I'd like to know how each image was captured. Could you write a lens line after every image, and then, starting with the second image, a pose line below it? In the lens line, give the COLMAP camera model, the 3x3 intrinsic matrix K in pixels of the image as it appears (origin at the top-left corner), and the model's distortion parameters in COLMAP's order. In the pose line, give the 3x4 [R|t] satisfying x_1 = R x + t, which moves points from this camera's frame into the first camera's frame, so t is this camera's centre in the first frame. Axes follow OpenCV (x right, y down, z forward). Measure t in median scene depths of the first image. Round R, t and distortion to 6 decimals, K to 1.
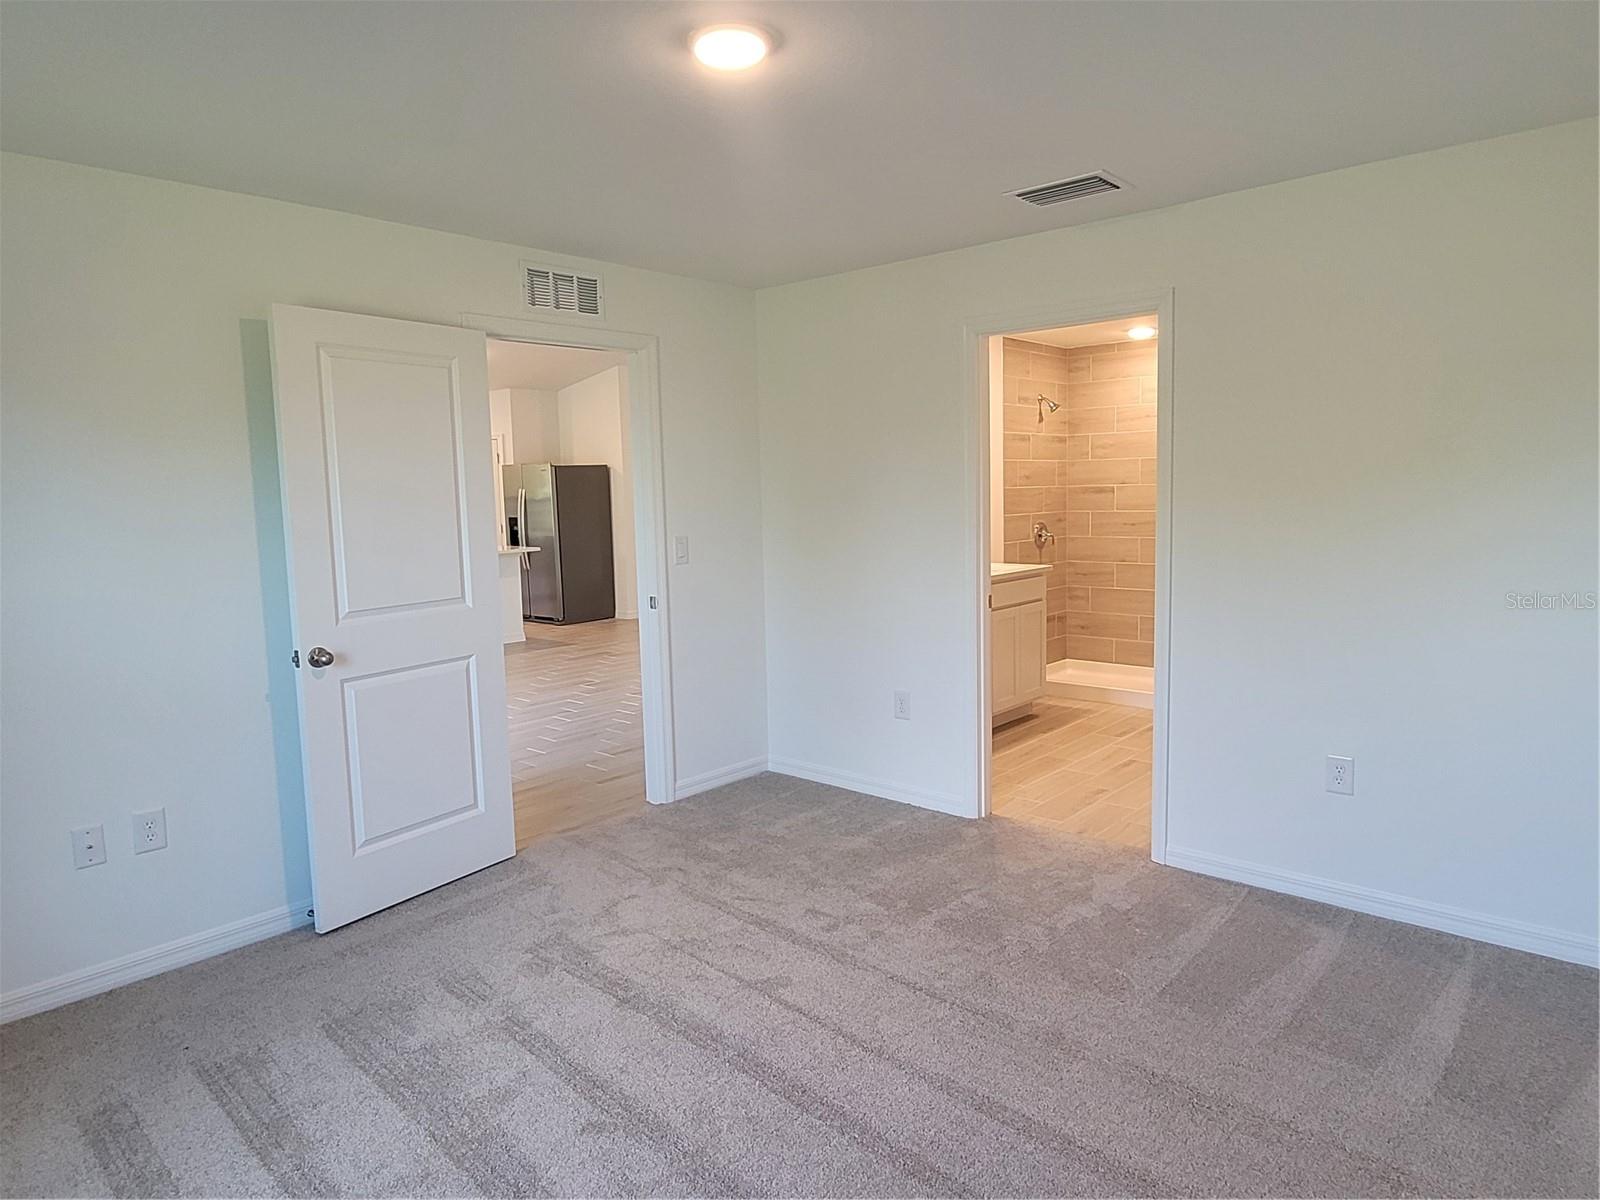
lens RADIAL K [[1031.9, 0, 800.0], [0, 1031.9, 600.0], [0, 0, 1]] dist [0.000743, 0.001174]
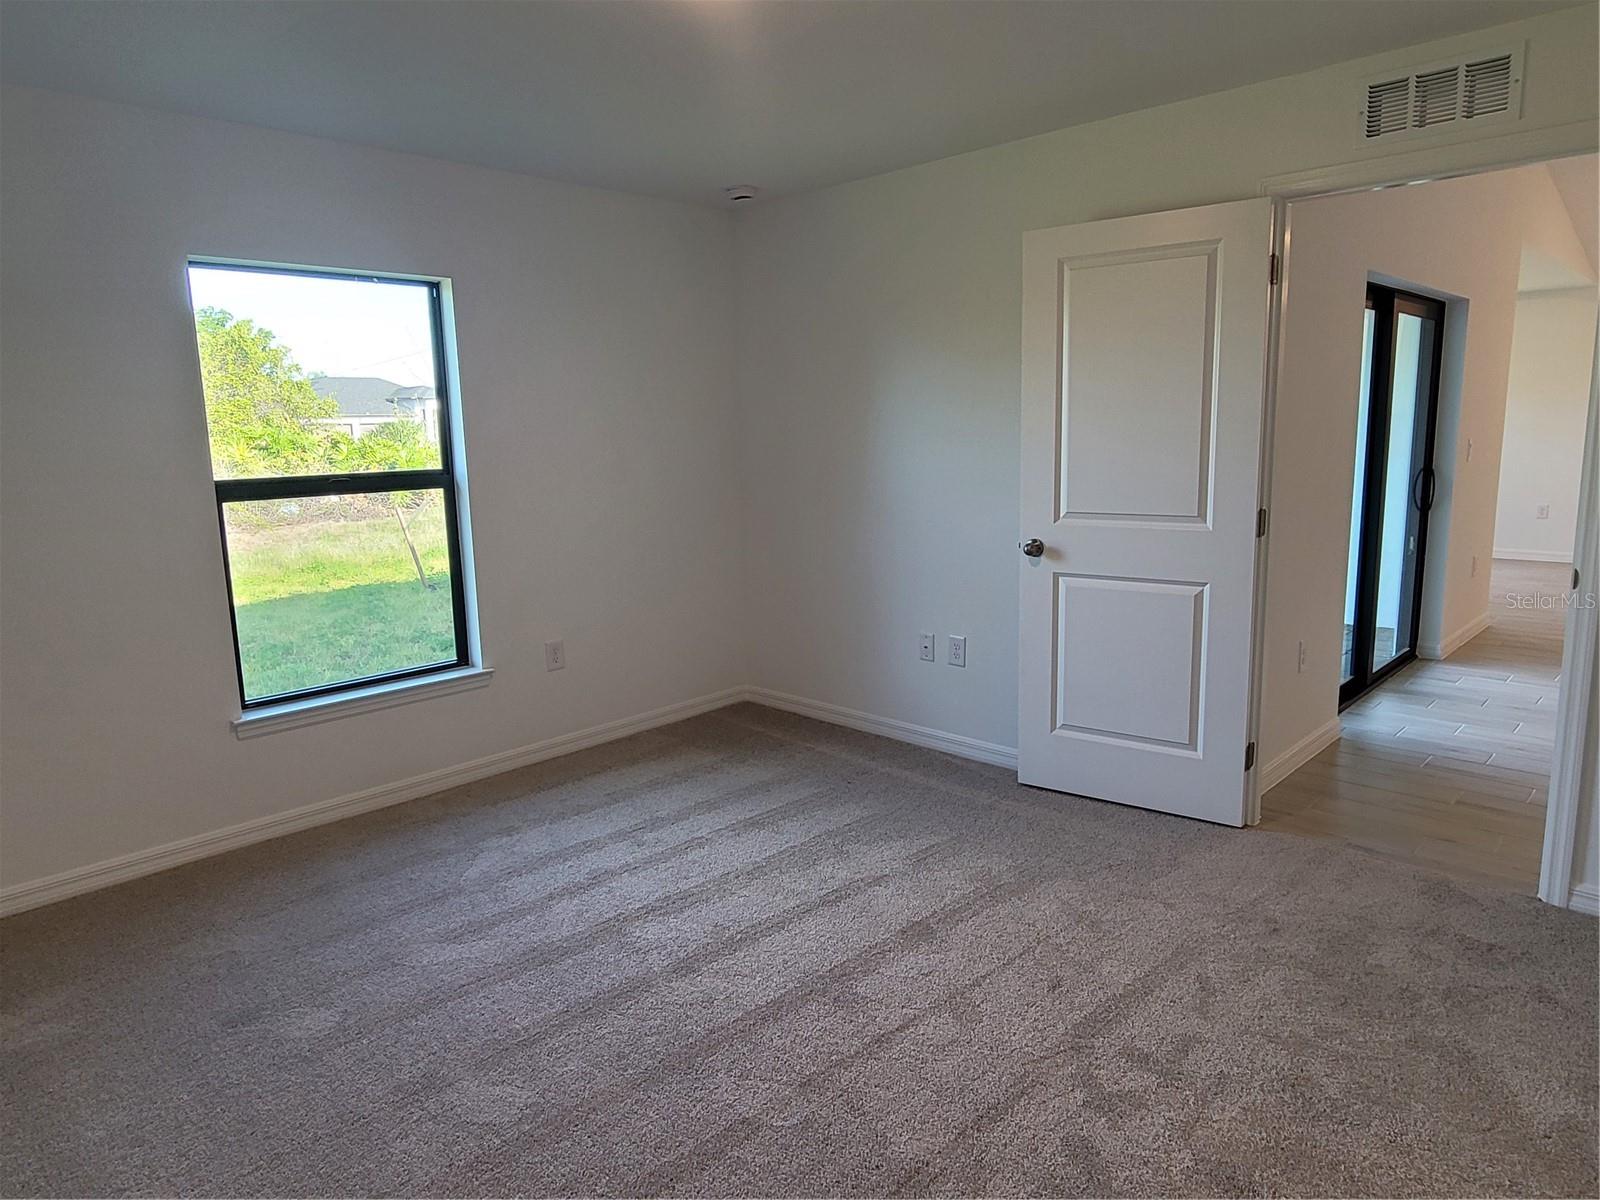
lens RADIAL K [[1031.9, 0, 800.0], [0, 1031.9, 600.0], [0, 0, 1]] dist [0.000743, 0.001174]
pose [[-0.066285, 0.196482, -0.978264, 0.643457], [-0.085351, 0.975711, 0.201752, -0.091303], [0.994144, 0.096869, -0.047905, 0.777988]]
